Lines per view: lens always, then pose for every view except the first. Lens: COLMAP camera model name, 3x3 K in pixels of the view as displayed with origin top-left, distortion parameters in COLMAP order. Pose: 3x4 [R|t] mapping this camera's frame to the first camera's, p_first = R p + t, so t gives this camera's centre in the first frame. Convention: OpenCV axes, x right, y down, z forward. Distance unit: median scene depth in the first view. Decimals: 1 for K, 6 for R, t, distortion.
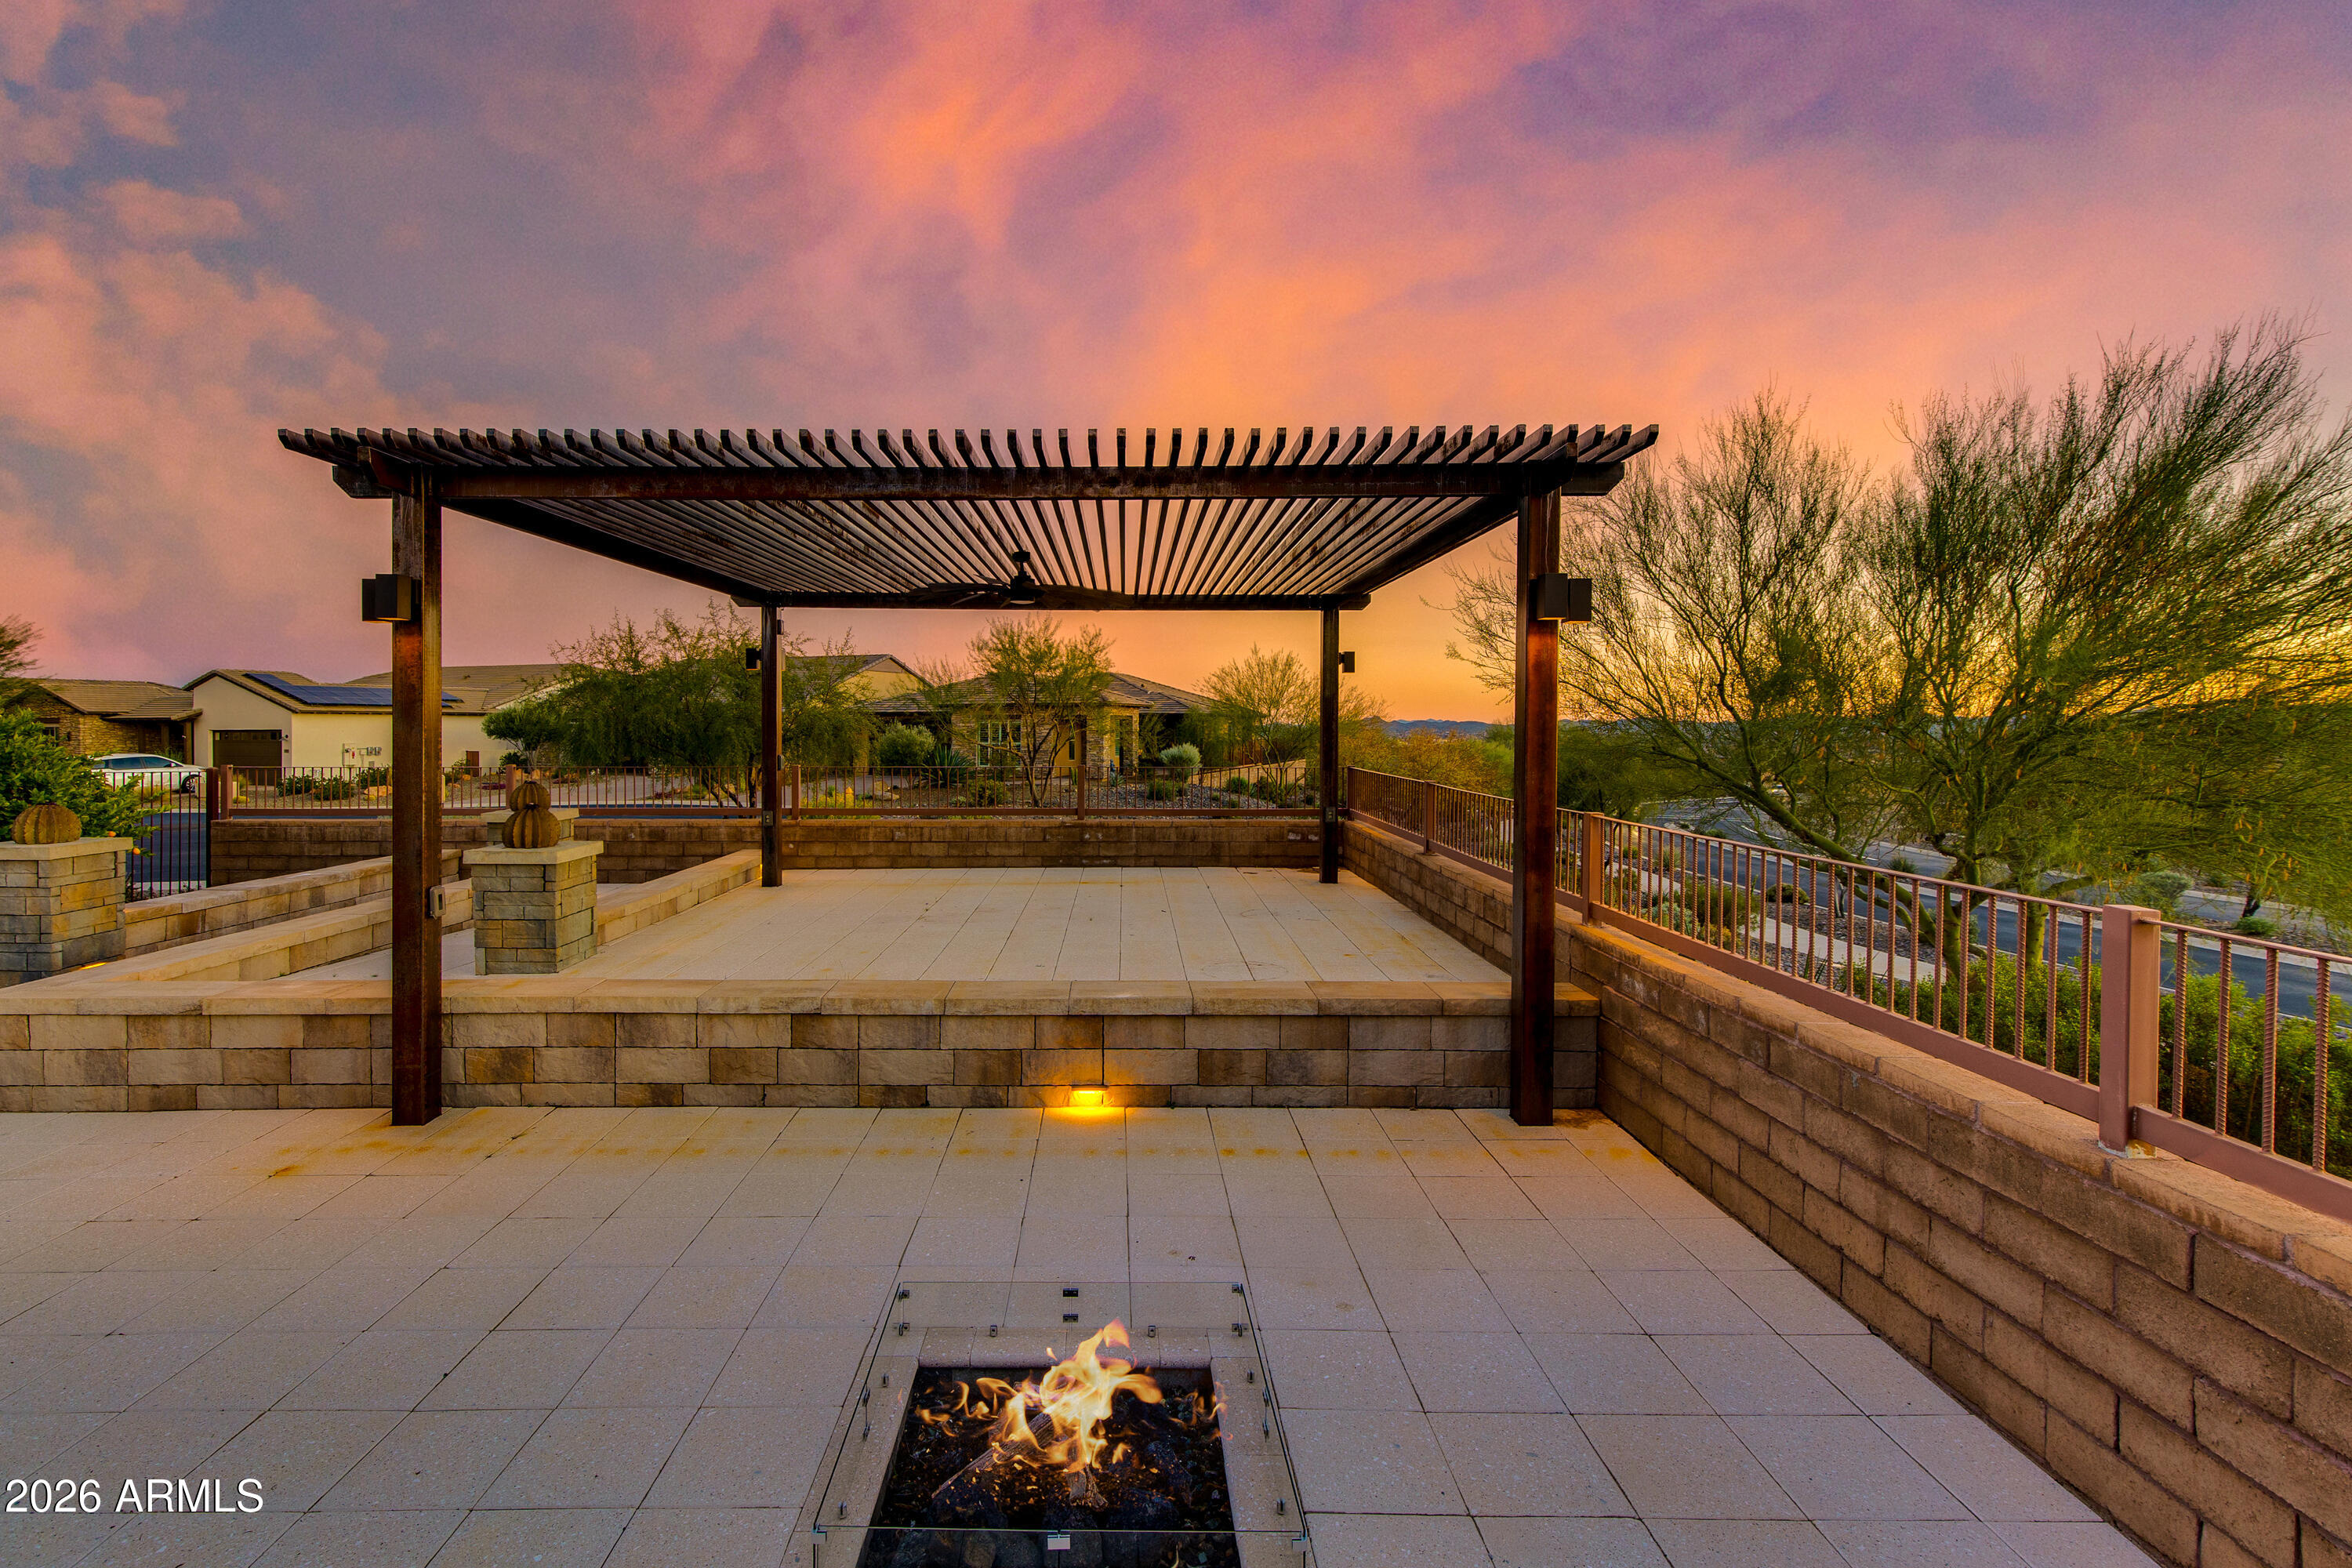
lens RADIAL K [[1098.0, 0, 1125.8], [0, 1098.0, 718.8], [0, 0, 1]] dist [0.001908, -0.000404]
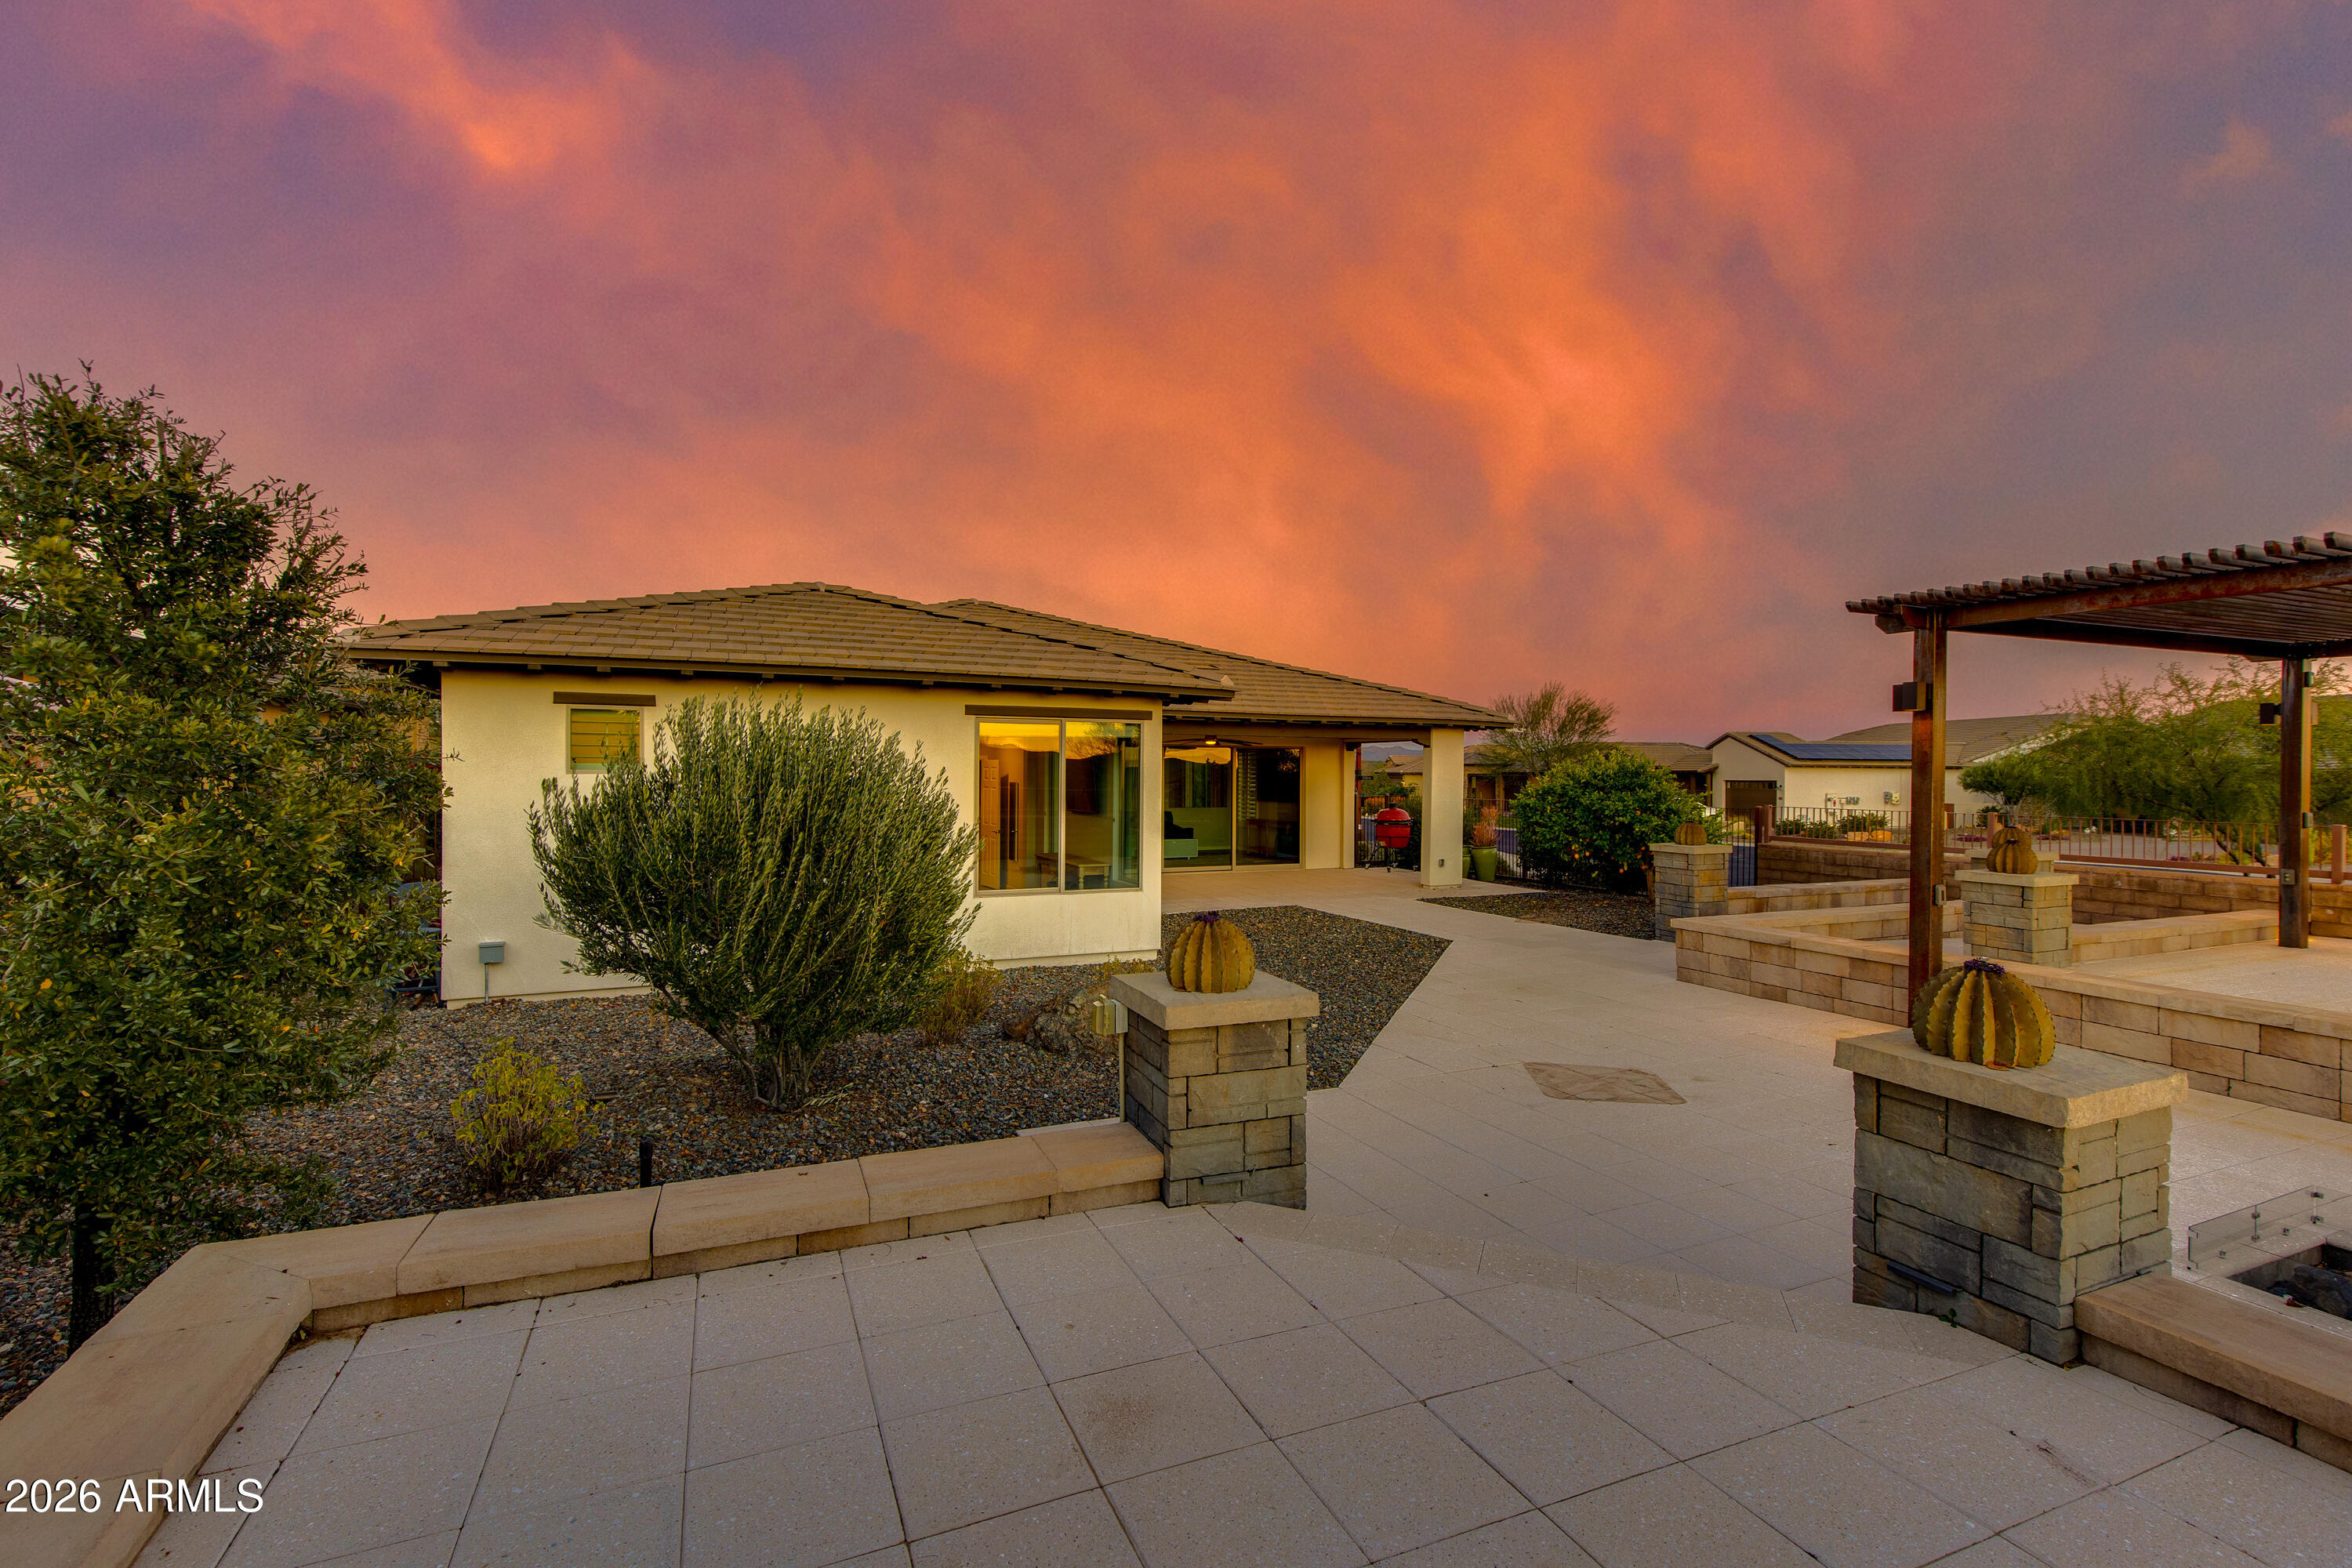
lens RADIAL K [[1049.5, 0, 1176.0], [0, 1049.5, 784.0], [0, 0, 1]] dist [0.012124, -0.000843]
pose [[0.394523, 0.014335, -0.918774, 0.153015], [-0.003446, 0.999894, 0.014121, -0.001517], [0.918879, -0.002405, 0.394531, -0.283876]]
